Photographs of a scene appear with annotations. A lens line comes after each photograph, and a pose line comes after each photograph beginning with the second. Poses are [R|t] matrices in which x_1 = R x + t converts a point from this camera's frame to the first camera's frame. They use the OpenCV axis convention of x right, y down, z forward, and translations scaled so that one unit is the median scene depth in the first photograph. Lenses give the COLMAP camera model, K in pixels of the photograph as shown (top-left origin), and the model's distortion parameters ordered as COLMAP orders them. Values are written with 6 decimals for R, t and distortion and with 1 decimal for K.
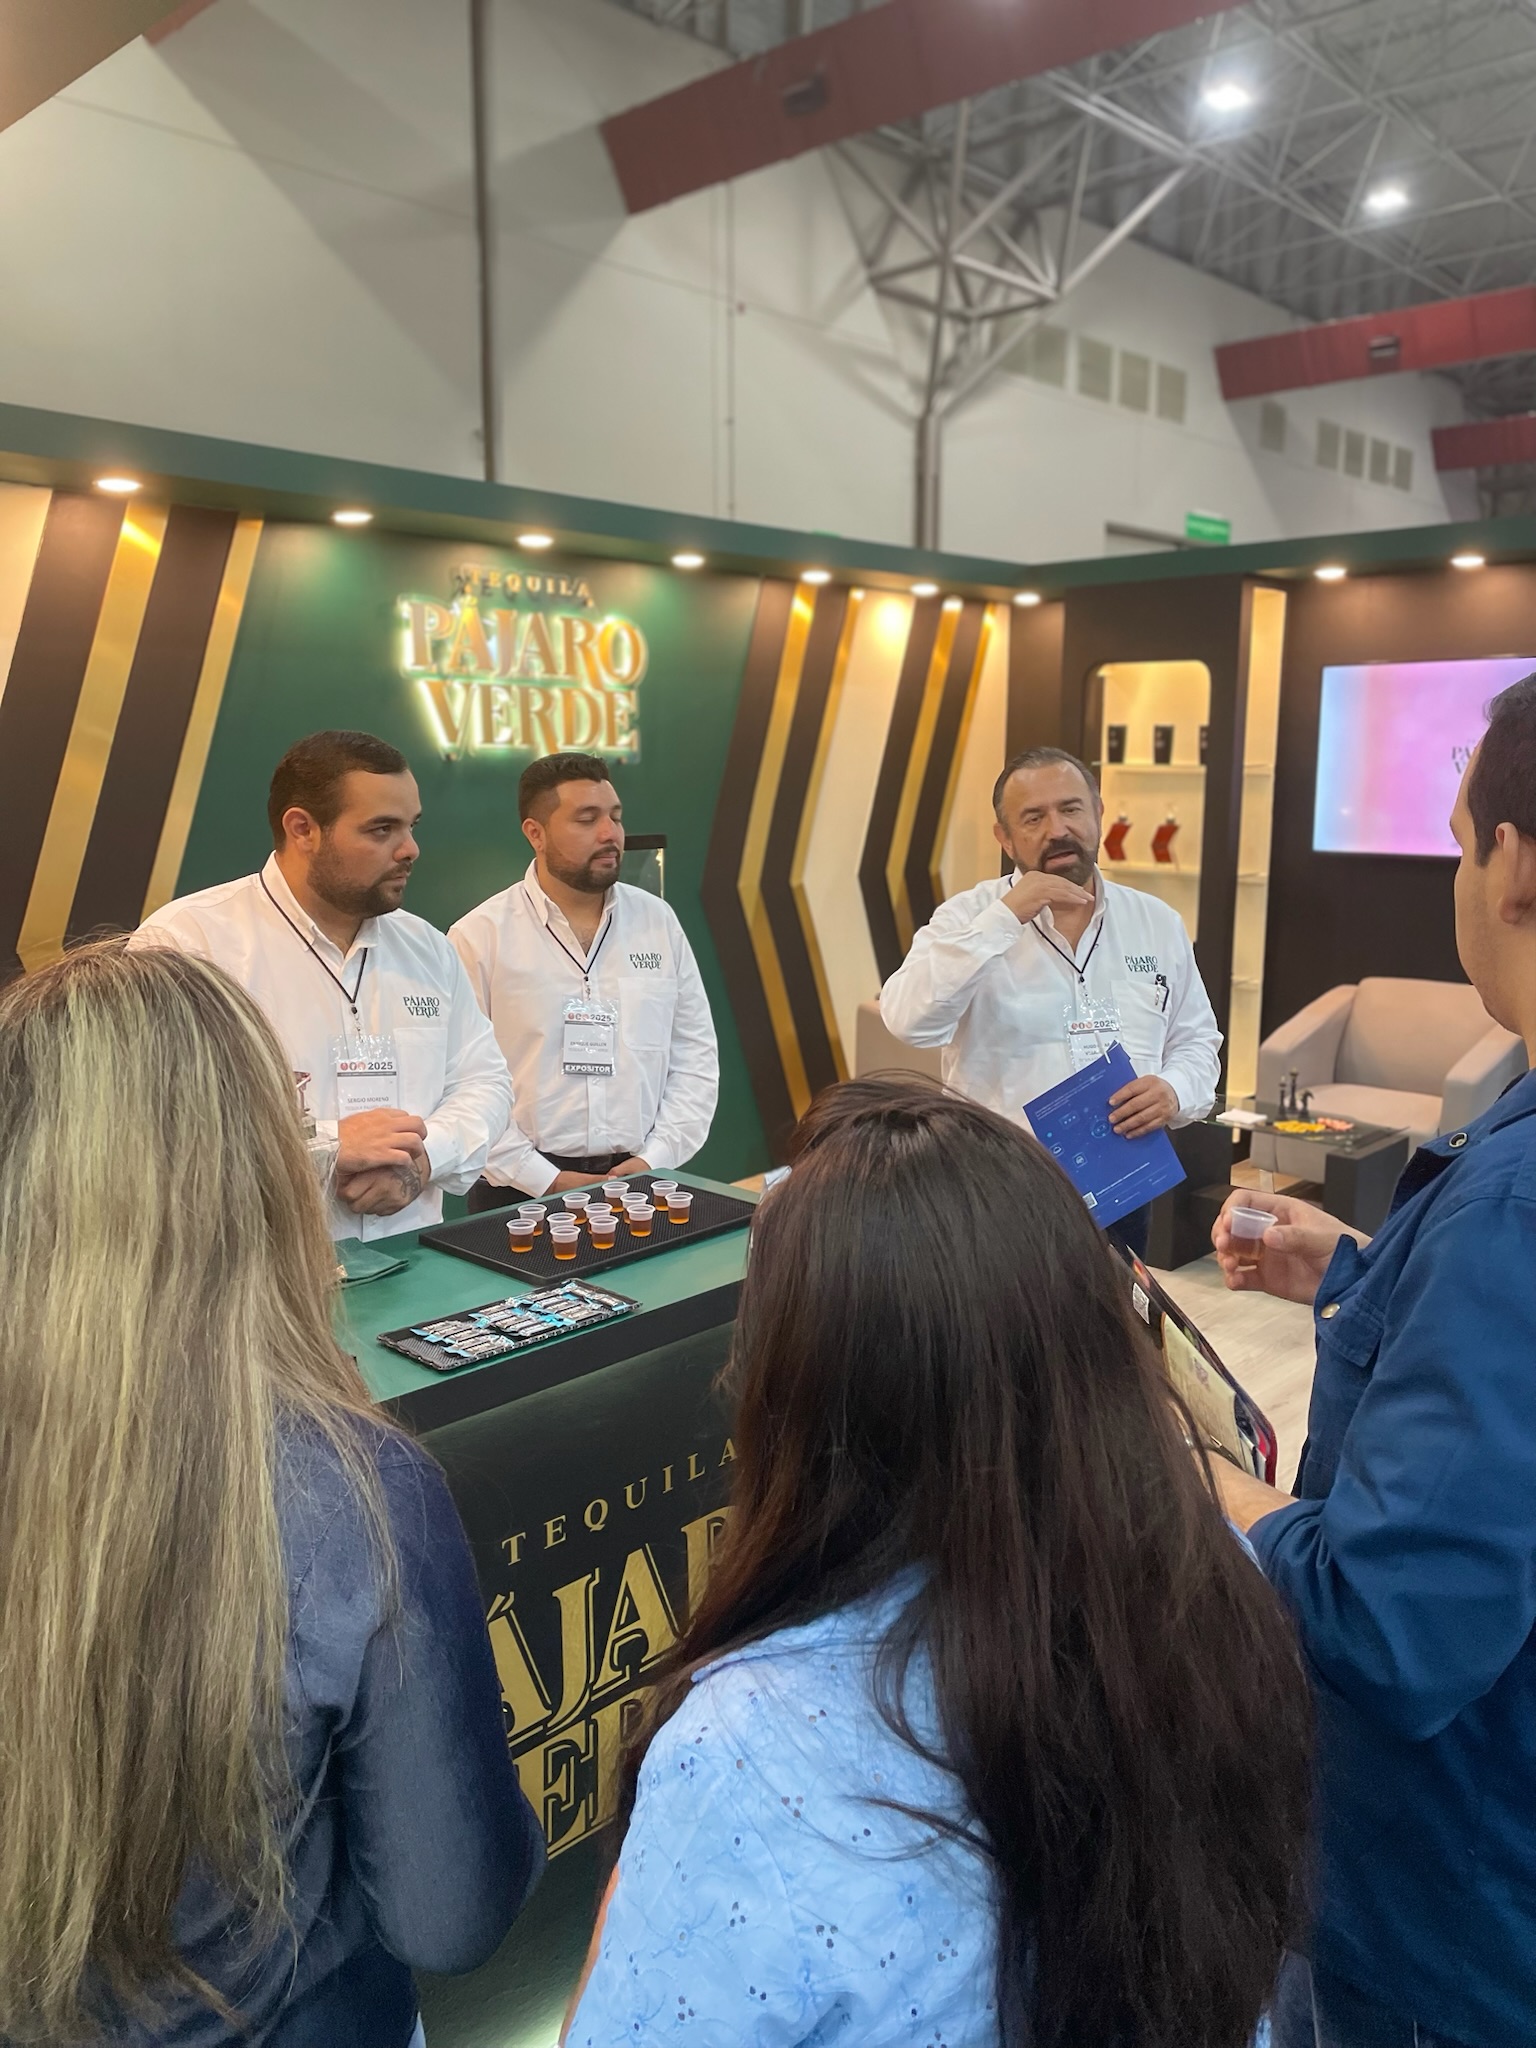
lens RADIAL K [[1541.9, 0, 780.4], [0, 1541.9, 1011.8], [0, 0, 1]] dist [0.095532, -0.119780]
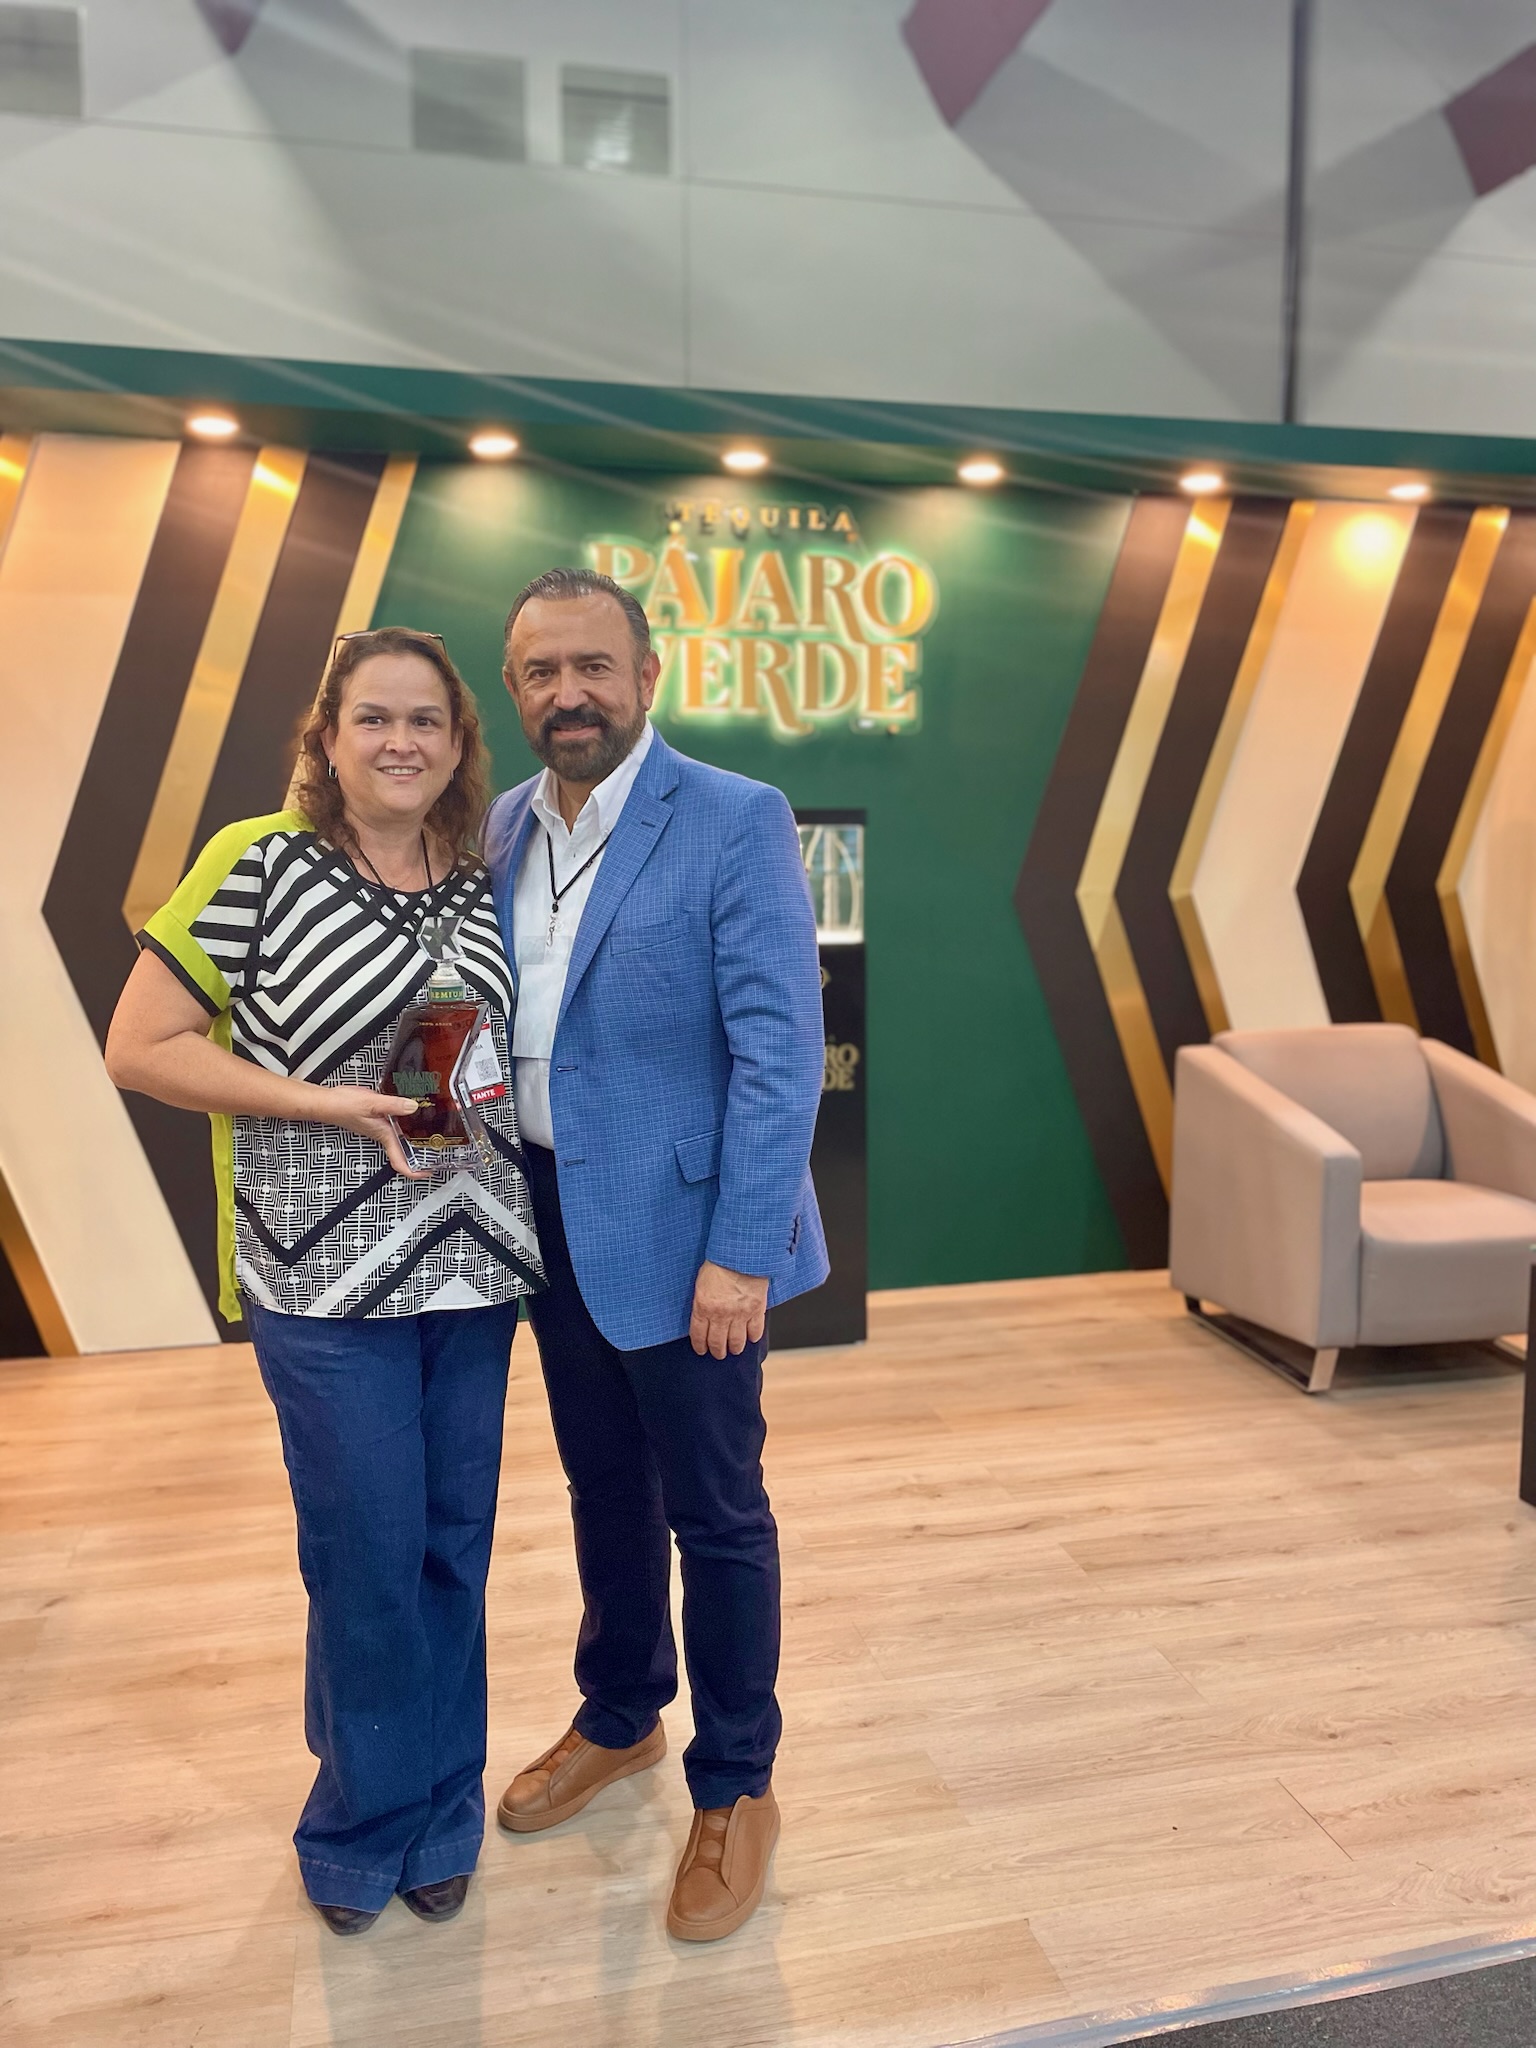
lens RADIAL K [[1541.9, 0, 780.4], [0, 1541.9, 1011.8], [0, 0, 1]] dist [0.095532, -0.119780]
pose [[0.840557, 0.056011, -0.538820, 0.253908], [-0.082553, 0.996268, -0.025219, 0.009069], [0.535397, 0.065679, 0.842043, 0.255151]]
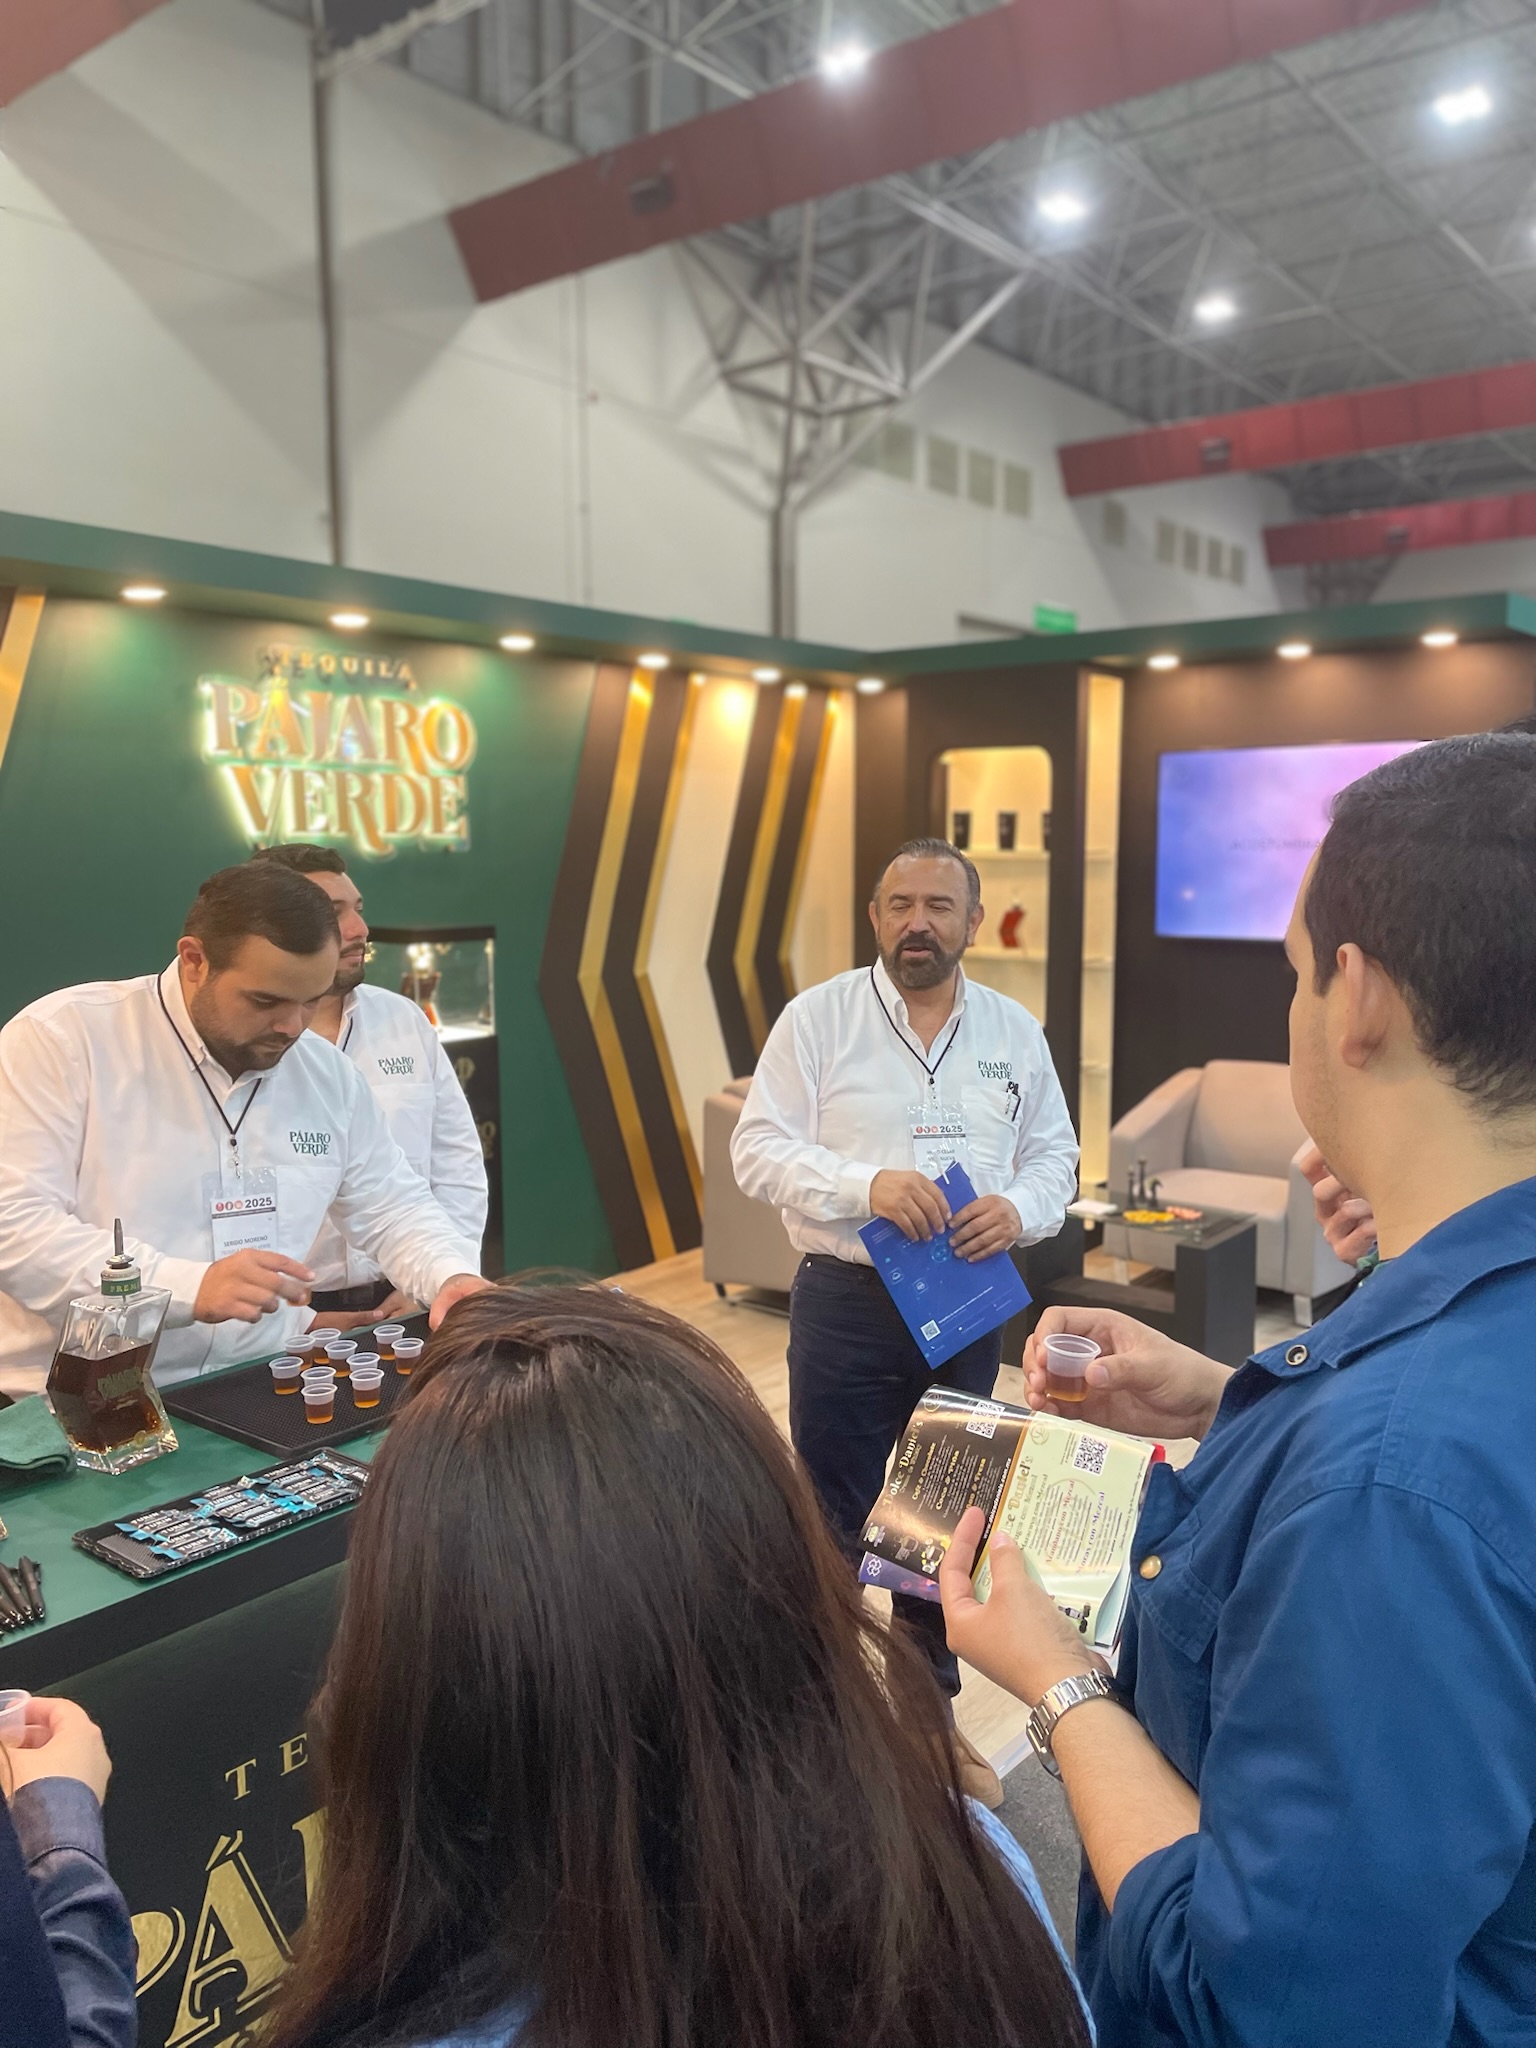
lens RADIAL K [[1541.1, 0, 790.9], [0, 1541.1, 1023.0], [0, 0, 1]] dist [0.105354, -0.135368]
pose [[0.995843, -0.015842, 0.089702, 0.016937], [0.019896, 0.998812, -0.044482, -0.007035], [-0.088891, 0.046081, 0.994975, 0.029764]]
